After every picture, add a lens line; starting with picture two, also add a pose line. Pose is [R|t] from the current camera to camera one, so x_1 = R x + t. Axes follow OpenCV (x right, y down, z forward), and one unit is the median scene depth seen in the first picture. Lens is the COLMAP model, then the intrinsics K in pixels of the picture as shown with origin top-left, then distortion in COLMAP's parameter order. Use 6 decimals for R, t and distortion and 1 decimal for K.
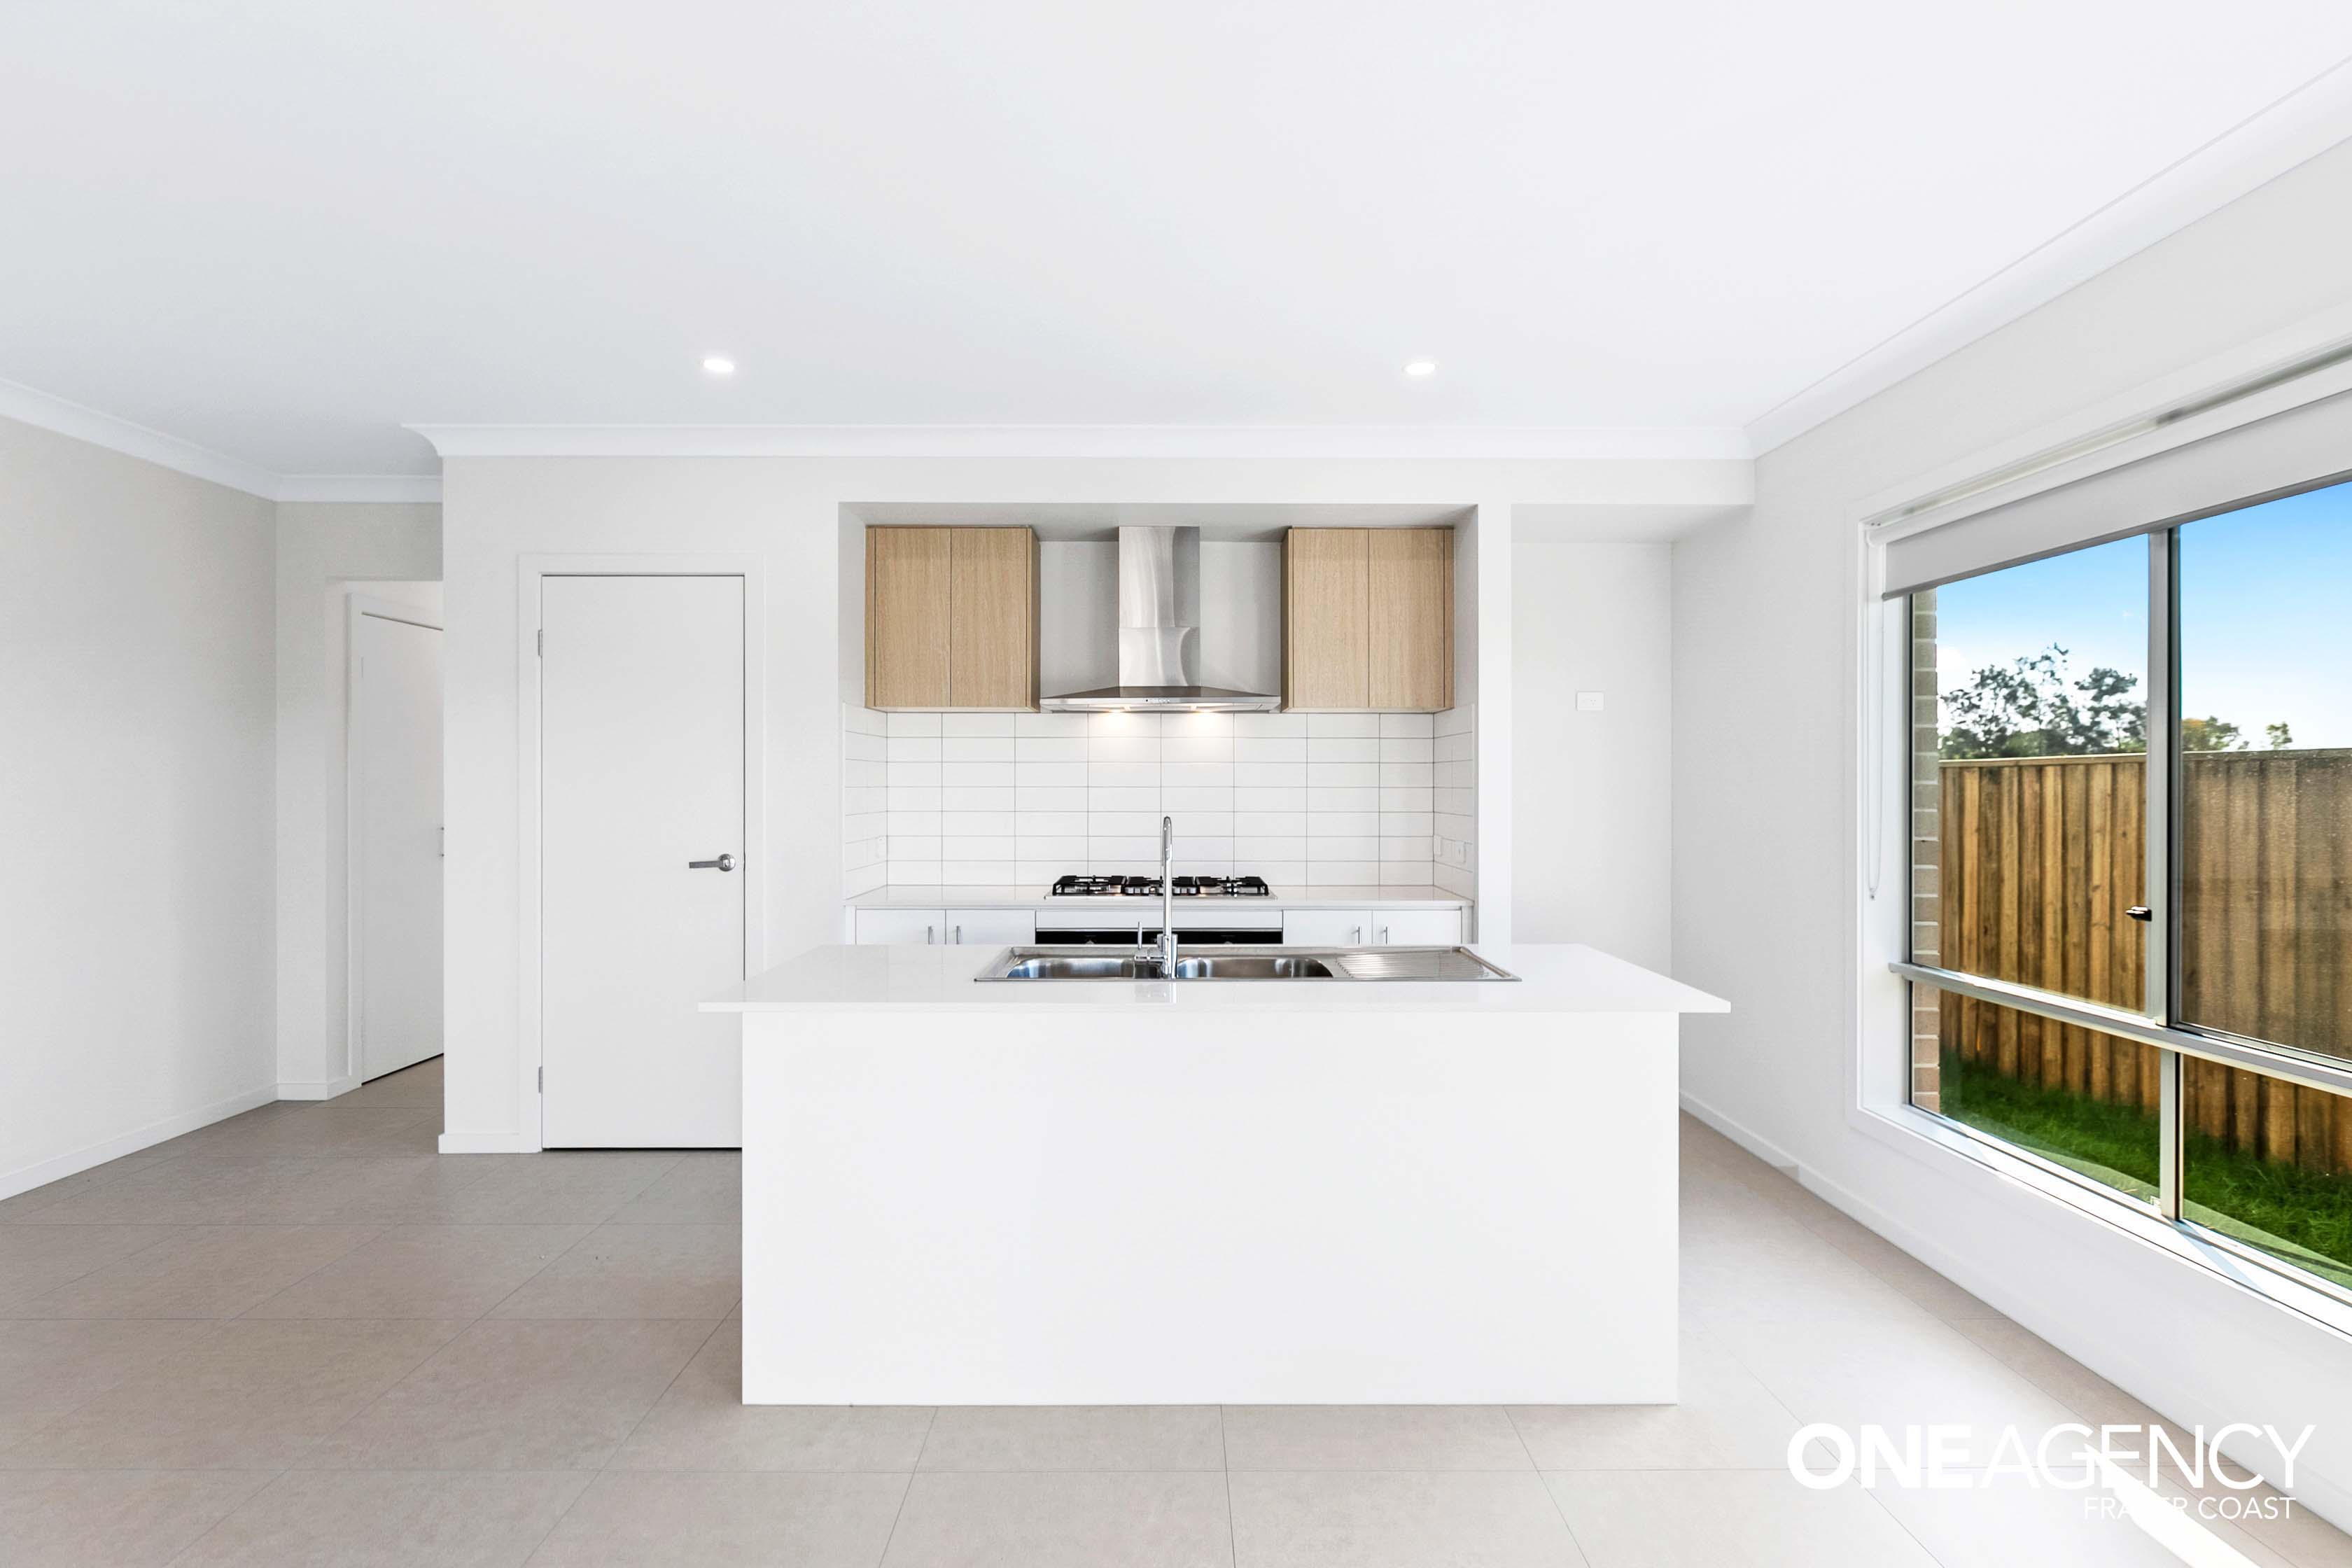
lens RADIAL K [[1155.6, 0, 1176.0], [0, 1155.6, 784.0], [0, 0, 1]] dist [-0.001214, -0.000086]
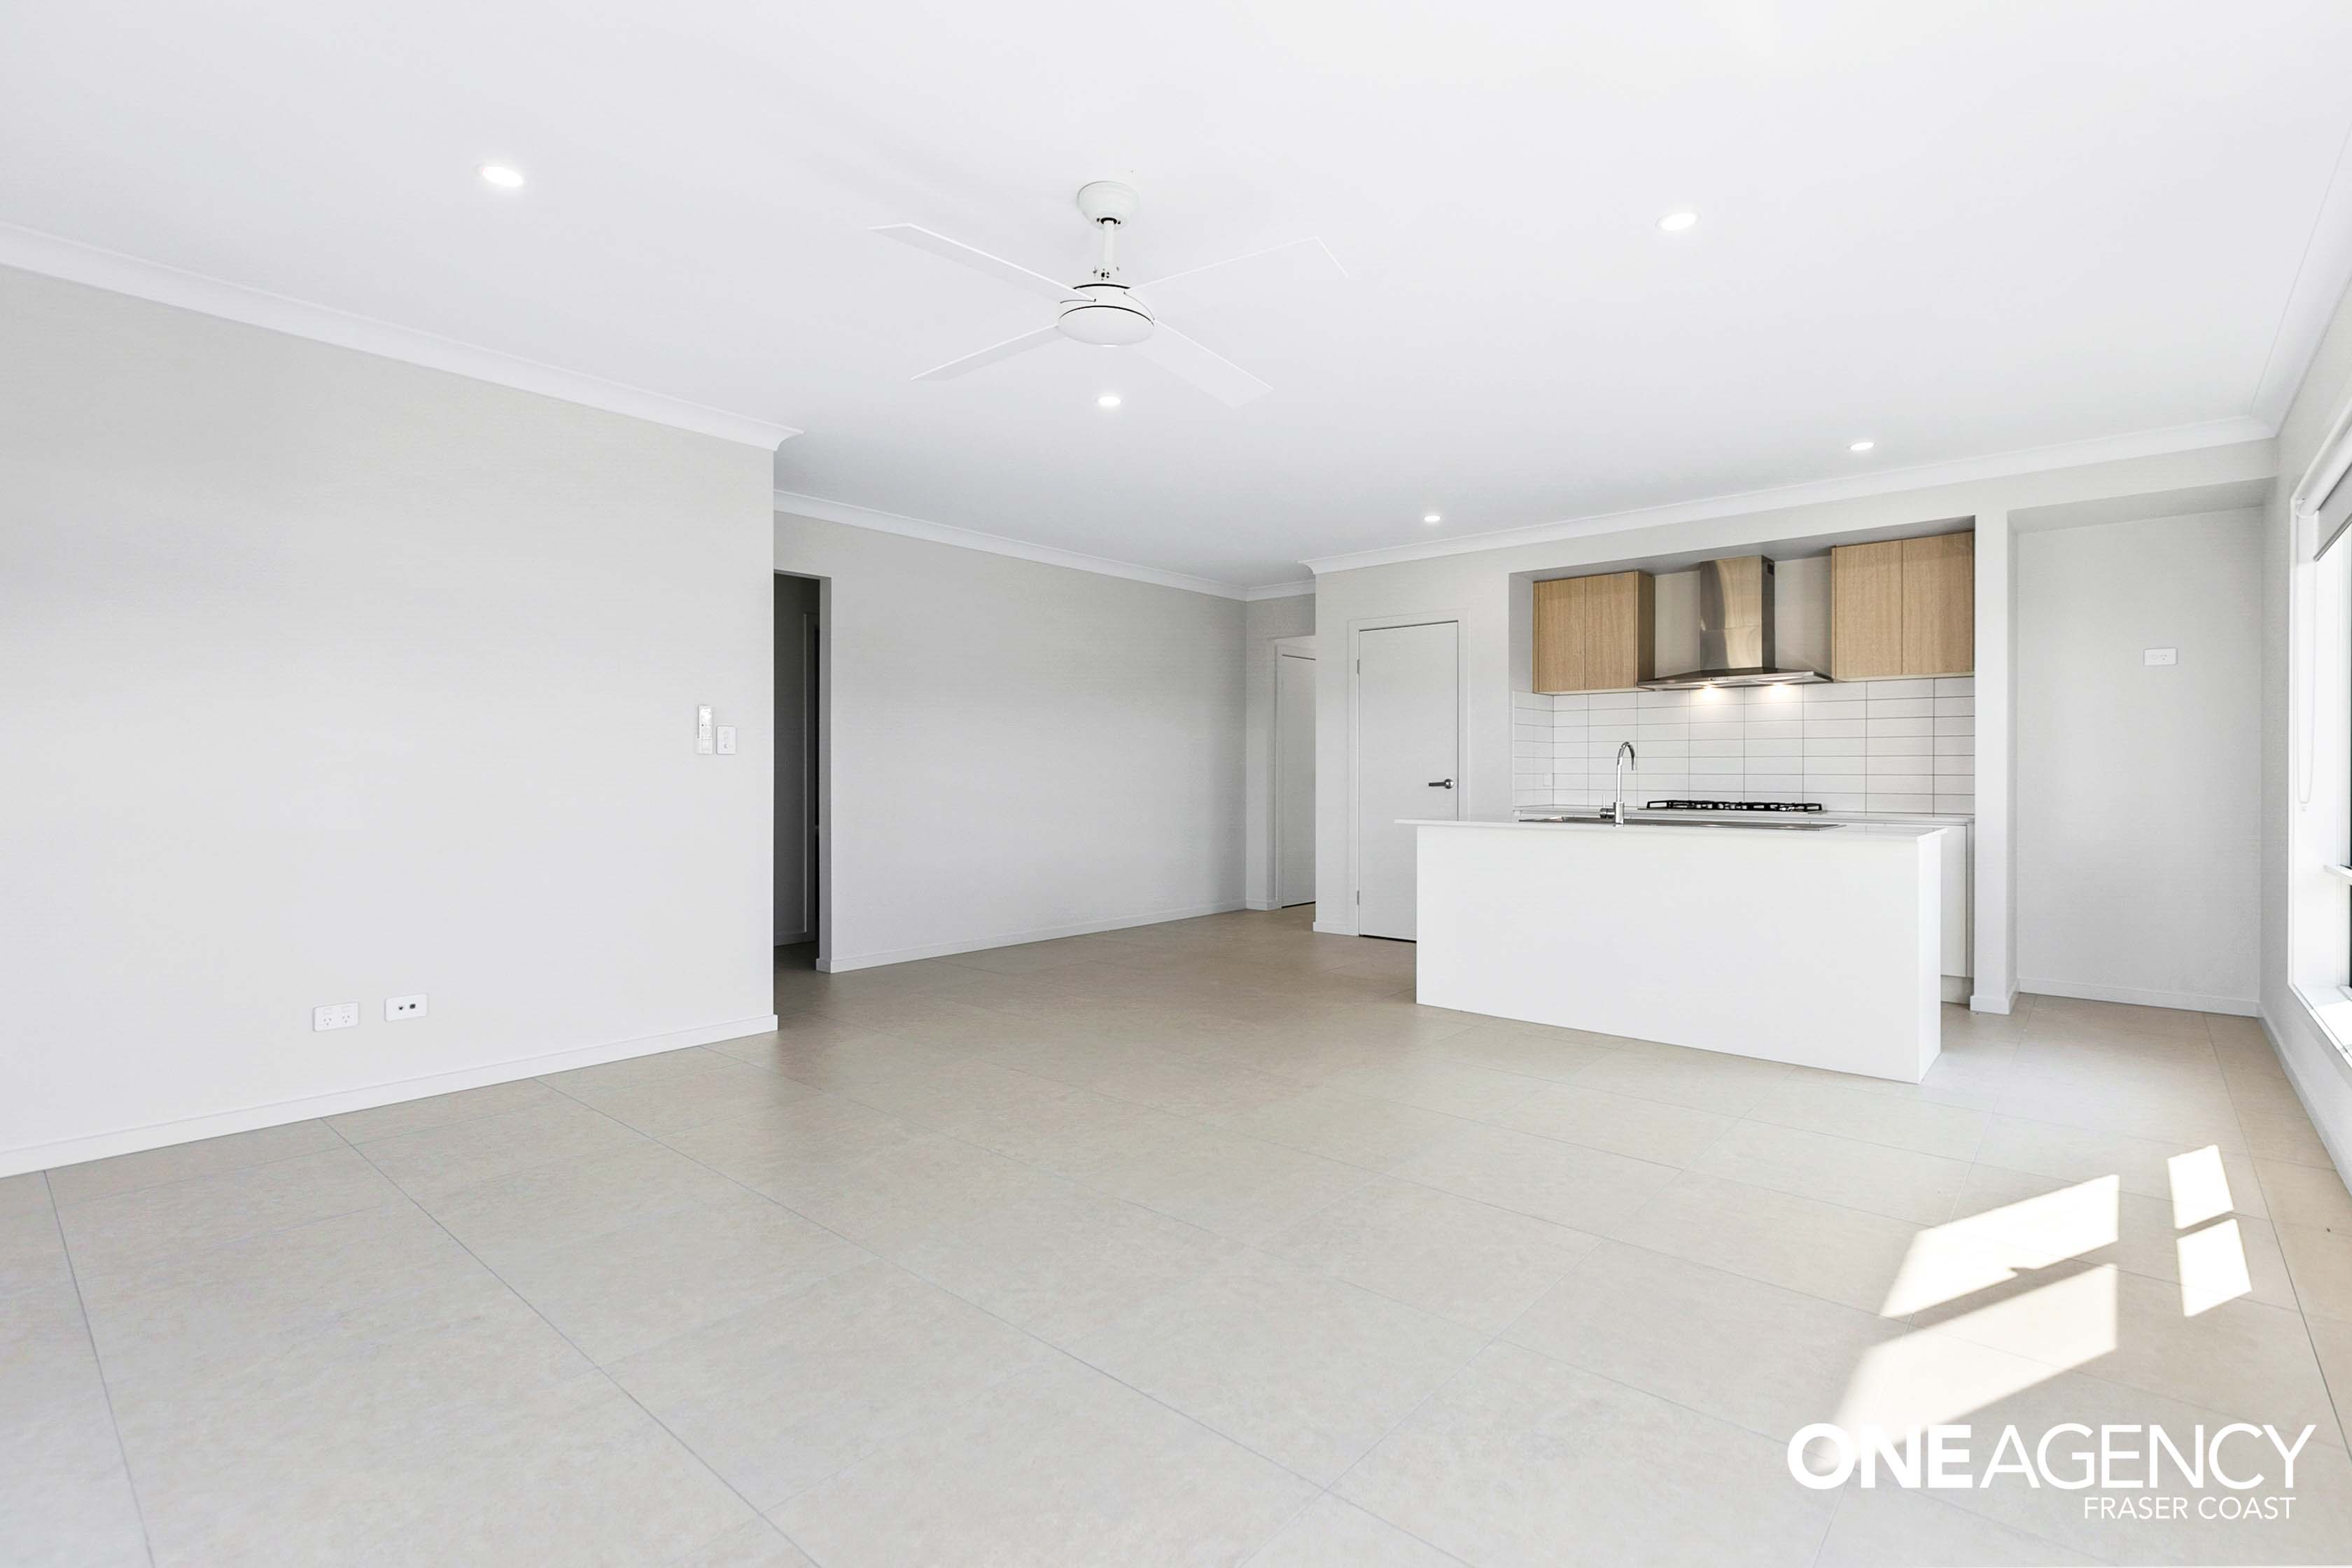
lens RADIAL K [[1067.5, 0, 1176.0], [0, 1067.5, 784.0], [0, 0, 1]] dist [-0.000108, 0.000188]
pose [[0.753063, 0.007989, -0.657899, 0.347757], [-0.001325, 0.999943, 0.010626, 0.047984], [0.657947, -0.007131, 0.753031, -0.474489]]
